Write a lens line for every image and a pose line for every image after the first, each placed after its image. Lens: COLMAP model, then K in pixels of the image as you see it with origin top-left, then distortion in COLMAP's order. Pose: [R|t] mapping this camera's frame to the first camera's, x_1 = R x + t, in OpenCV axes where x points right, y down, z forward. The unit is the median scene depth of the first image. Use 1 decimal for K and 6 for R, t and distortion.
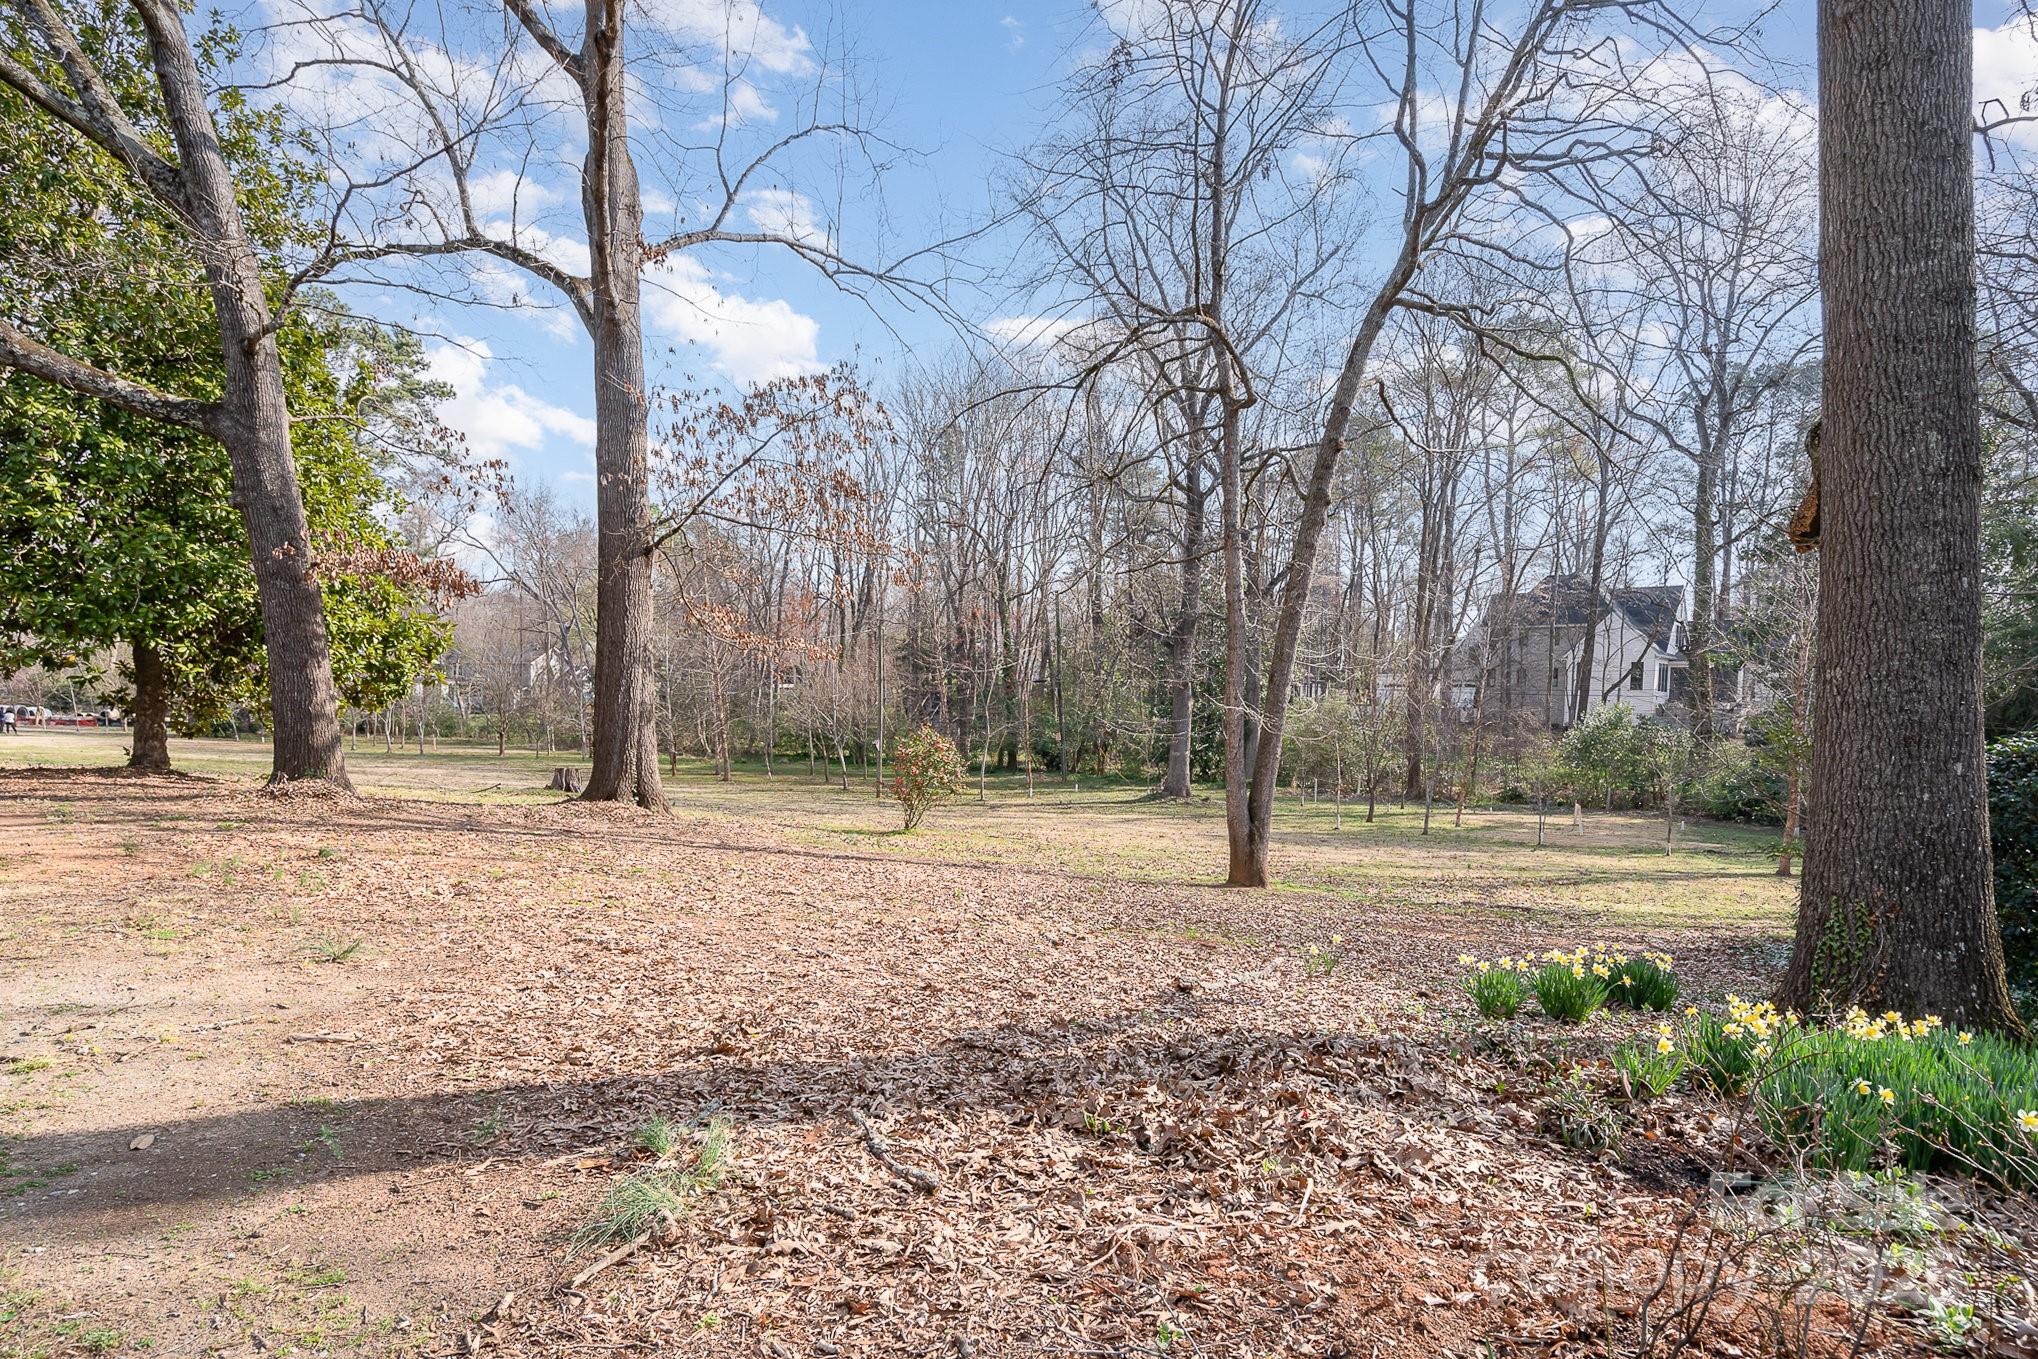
lens RADIAL K [[824.5, 0, 1019.0], [0, 824.5, 679.5], [0, 0, 1]] dist [0.000008, -0.000030]
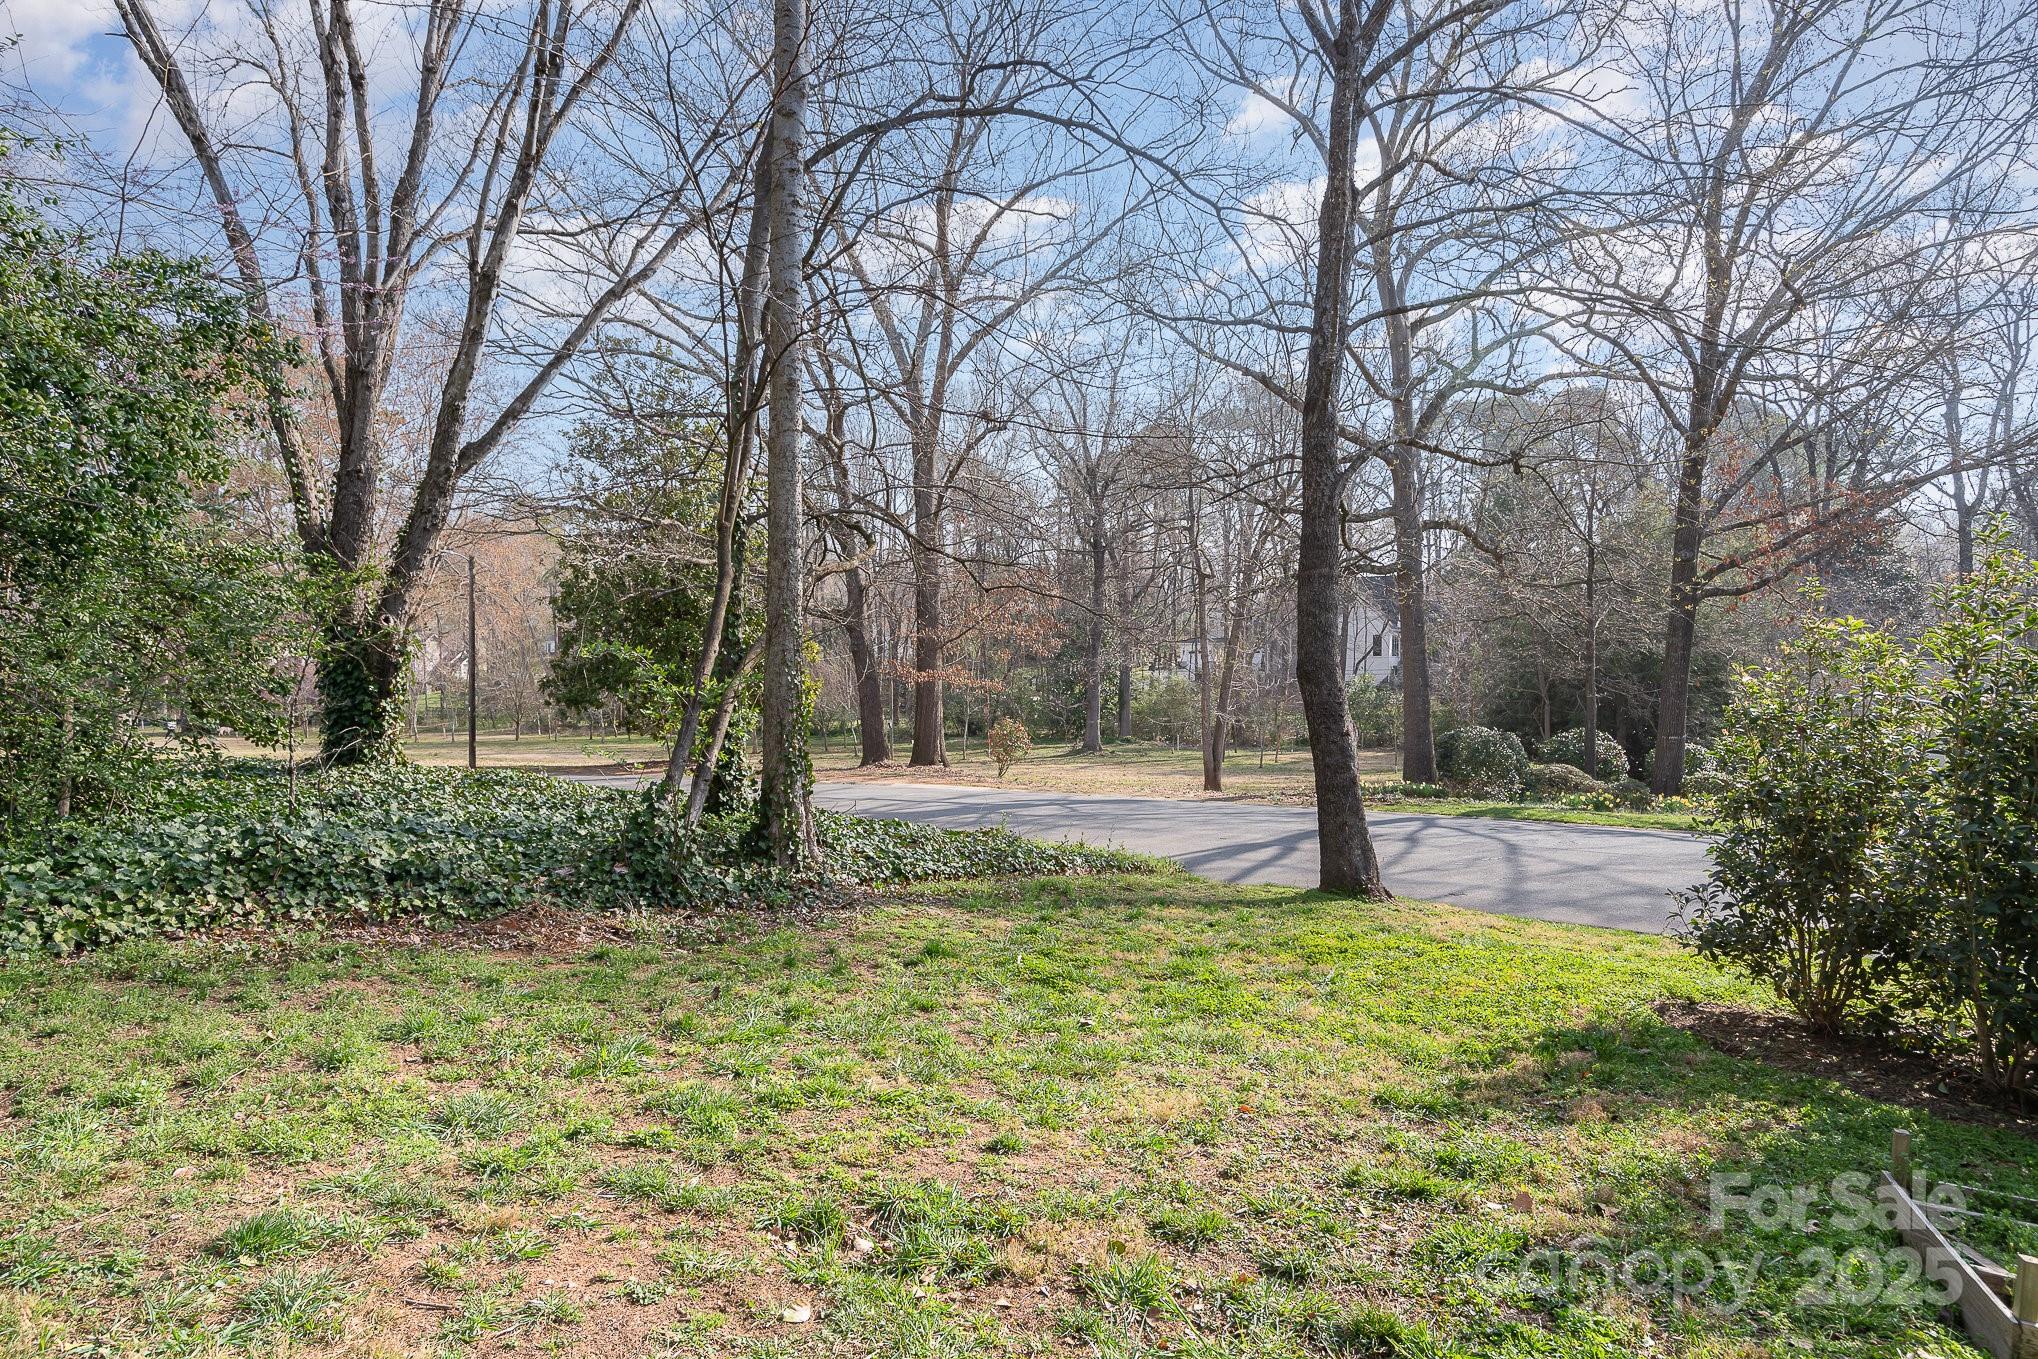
lens RADIAL K [[824.5, 0, 1019.0], [0, 824.5, 679.5], [0, 0, 1]] dist [0.000008, -0.000030]
pose [[0.974335, -0.019886, 0.224224, -0.312084], [0.007770, 0.998468, 0.054787, -0.077418], [-0.224970, -0.051639, 0.972996, -0.454050]]
